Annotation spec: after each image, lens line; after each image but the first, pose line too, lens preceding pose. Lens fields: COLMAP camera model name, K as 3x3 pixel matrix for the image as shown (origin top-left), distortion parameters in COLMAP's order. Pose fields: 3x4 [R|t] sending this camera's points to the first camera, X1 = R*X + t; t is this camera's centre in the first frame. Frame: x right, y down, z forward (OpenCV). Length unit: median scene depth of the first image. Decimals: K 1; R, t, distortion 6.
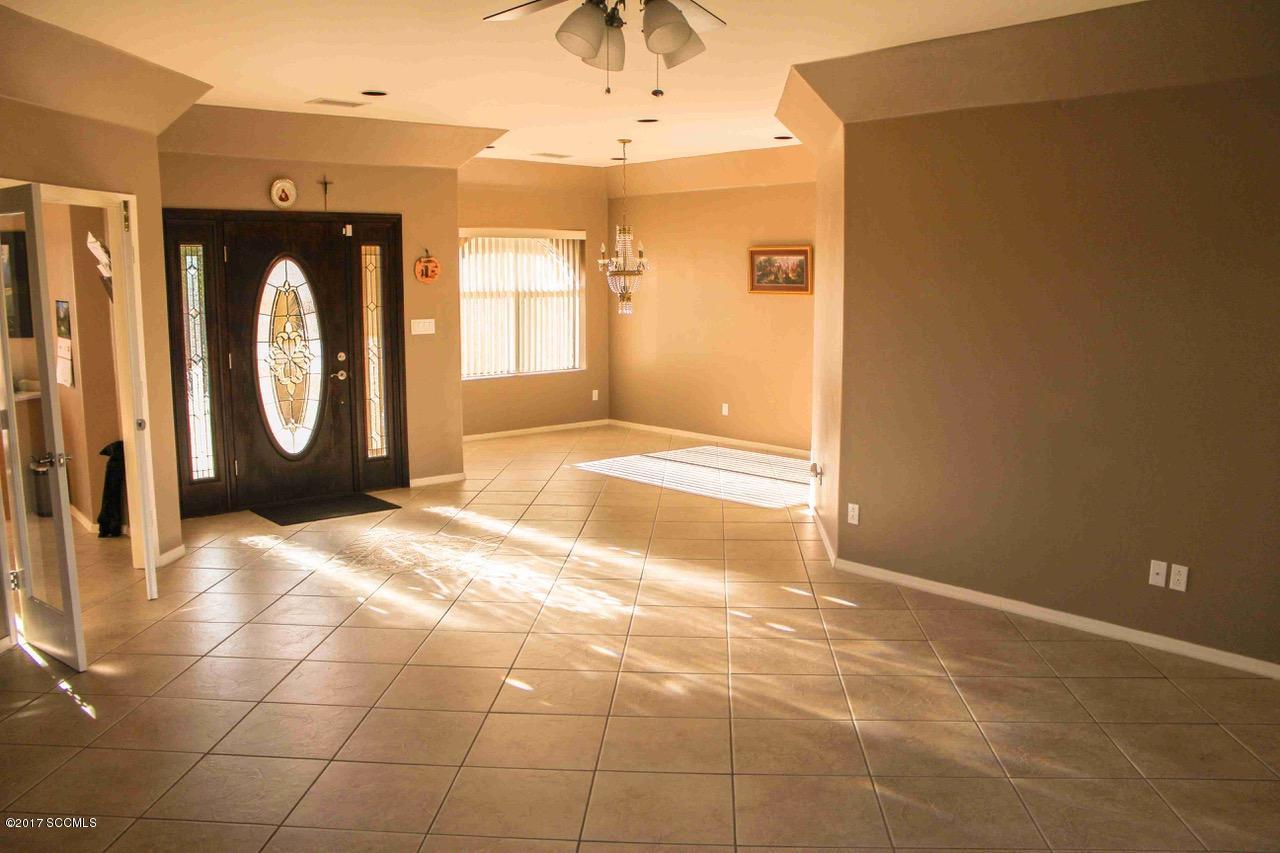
lens RADIAL K [[1052.1, 0, 642.7], [0, 1052.1, 426.8], [0, 0, 1]] dist [-0.045685, 0.001486]
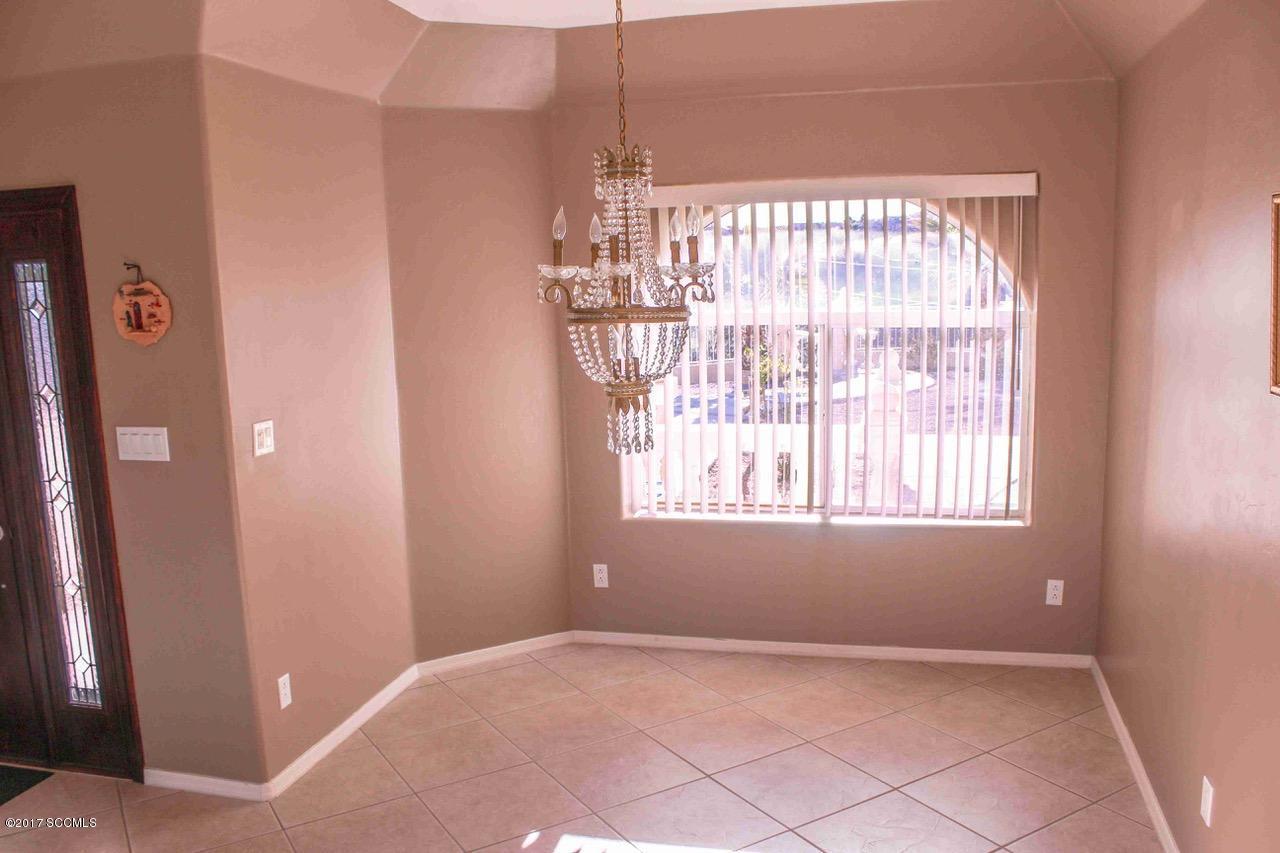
lens RADIAL K [[1052.1, 0, 638.8], [0, 1052.1, 435.8], [0, 0, 1]] dist [-0.045685, 0.001486]
pose [[0.567313, 0.118072, -0.814994, 0.252491], [-0.089037, 0.992661, 0.081834, -0.150971], [0.818675, 0.026139, 0.573662, 0.917130]]
